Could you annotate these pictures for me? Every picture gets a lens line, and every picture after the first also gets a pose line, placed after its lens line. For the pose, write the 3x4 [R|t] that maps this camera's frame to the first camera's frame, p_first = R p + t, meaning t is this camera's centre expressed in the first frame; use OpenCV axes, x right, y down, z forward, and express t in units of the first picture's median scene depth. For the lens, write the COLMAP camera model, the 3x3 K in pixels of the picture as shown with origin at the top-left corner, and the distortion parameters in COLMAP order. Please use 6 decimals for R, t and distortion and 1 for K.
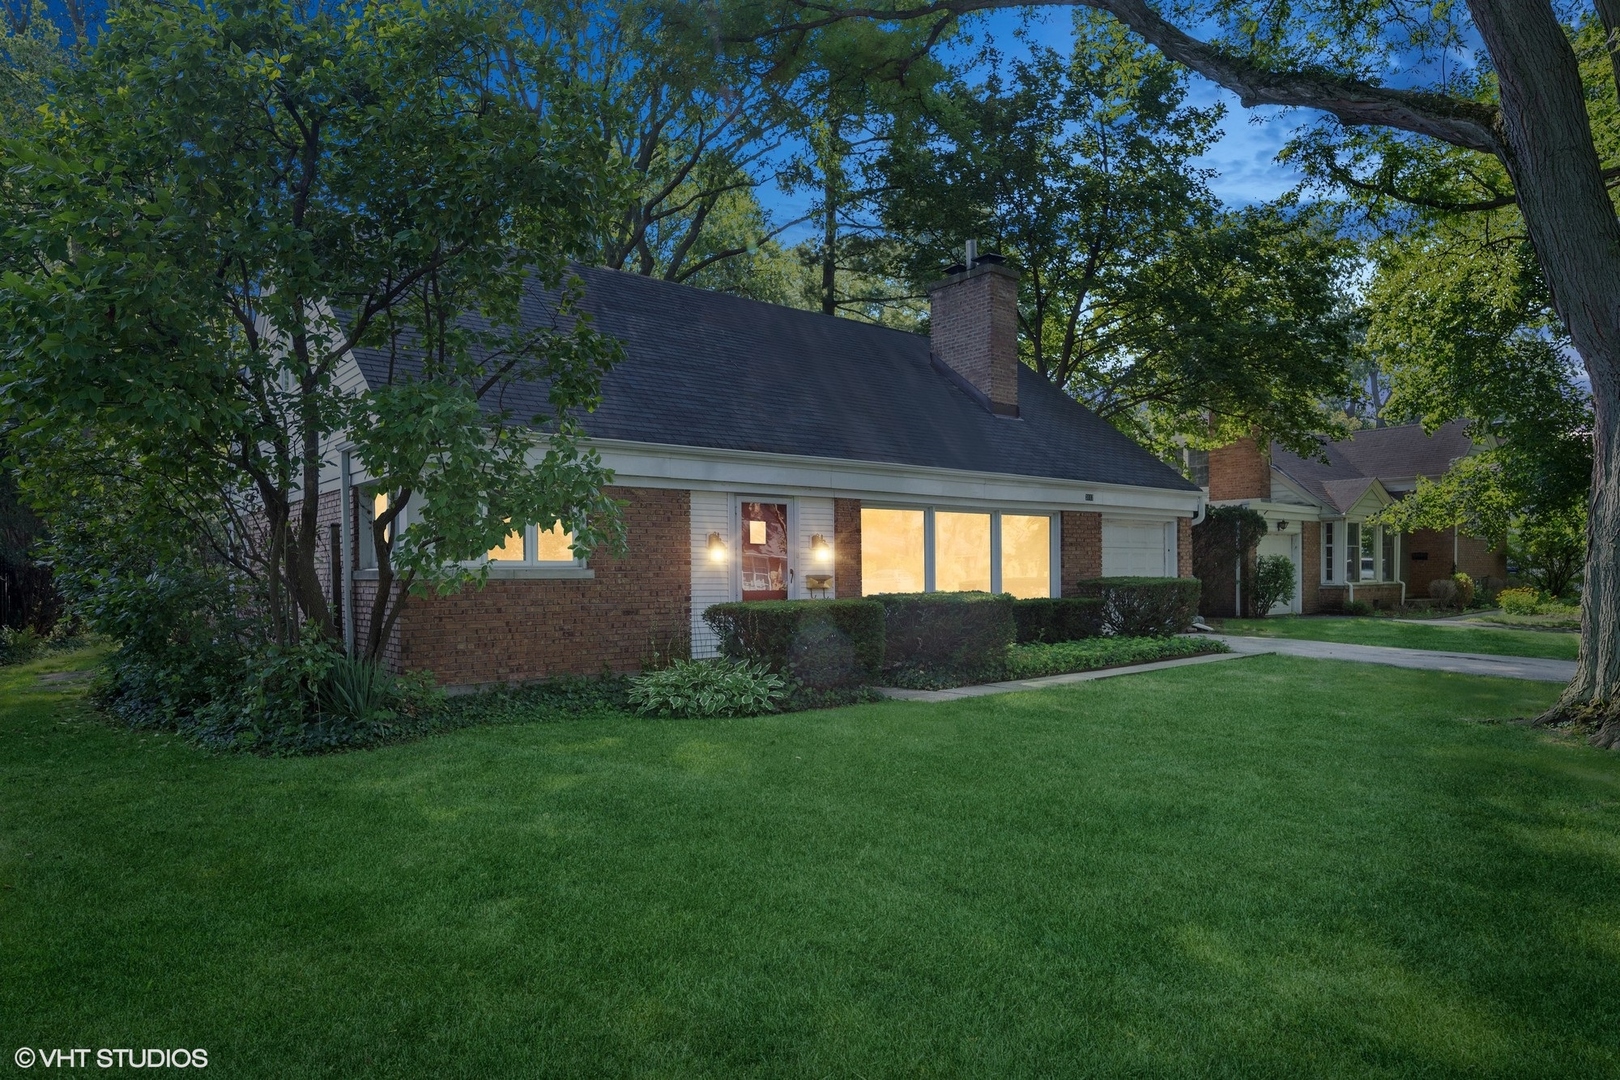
lens RADIAL K [[842.7, 0, 810.0], [0, 842.7, 540.0], [0, 0, 1]] dist [0.000134, 0.000146]
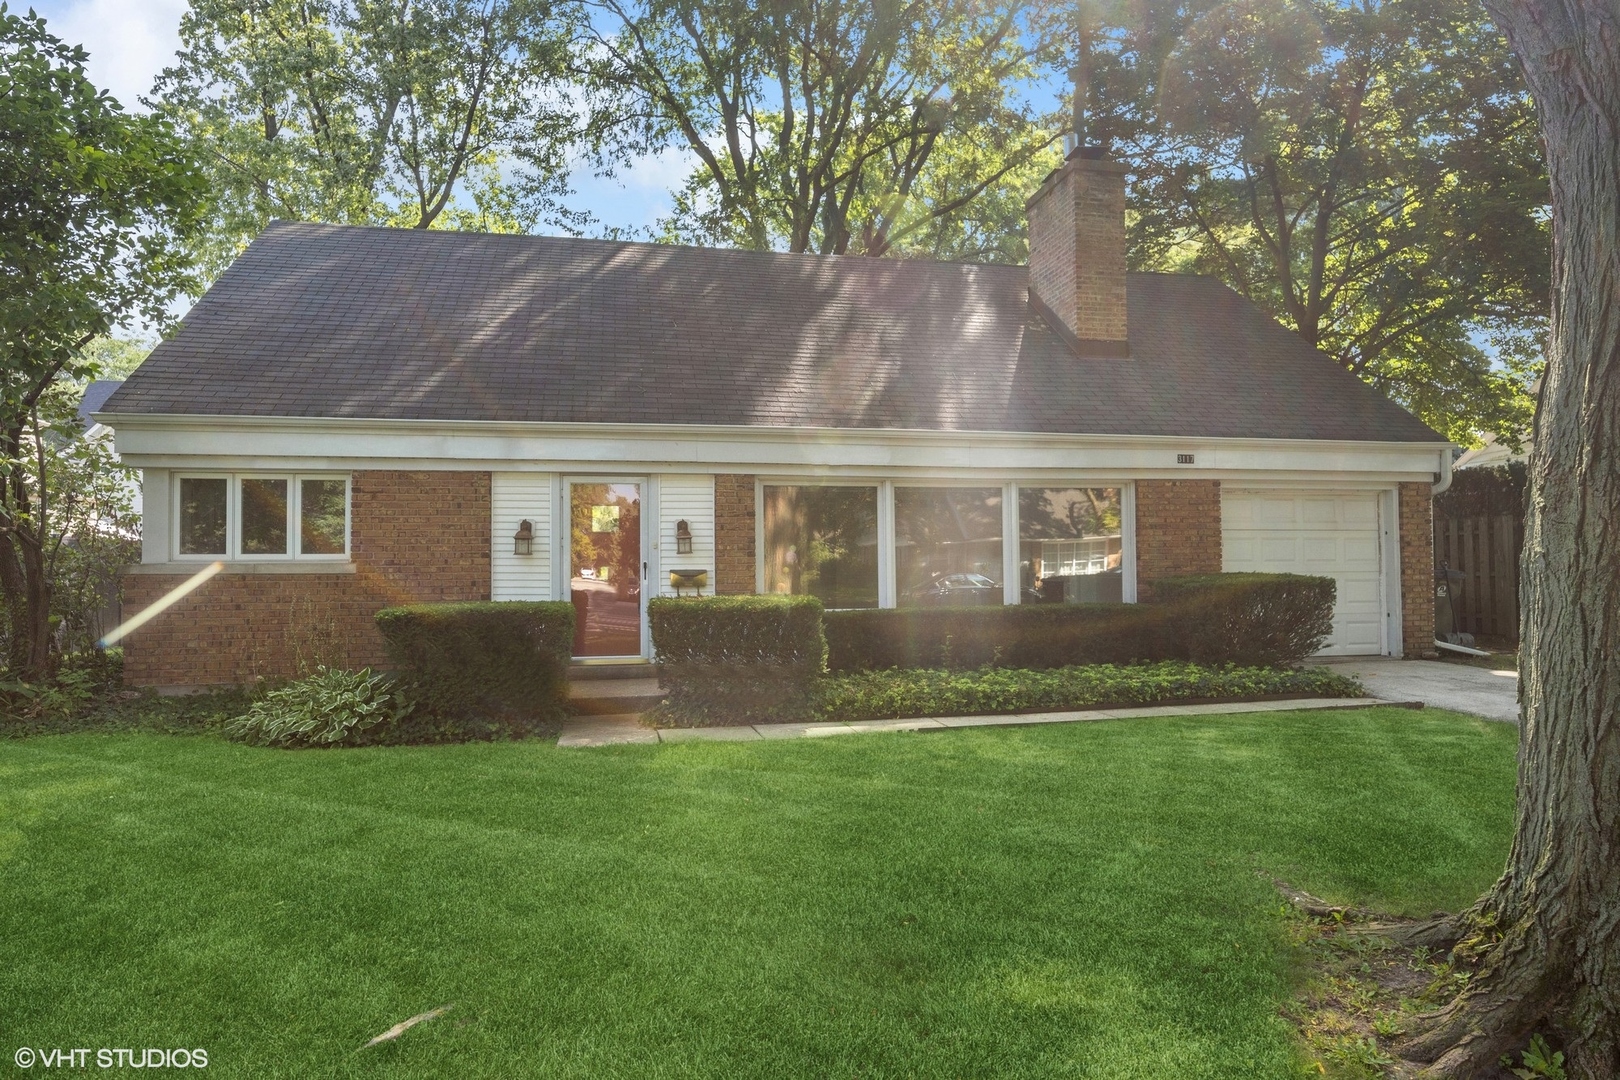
lens RADIAL K [[842.7, 0, 810.0], [0, 842.7, 540.0], [0, 0, 1]] dist [0.000134, 0.000146]
pose [[0.906711, -0.012708, -0.421561, 0.459381], [0.016321, 0.999854, 0.004964, 0.010719], [0.421436, -0.011382, 0.906787, 0.314437]]
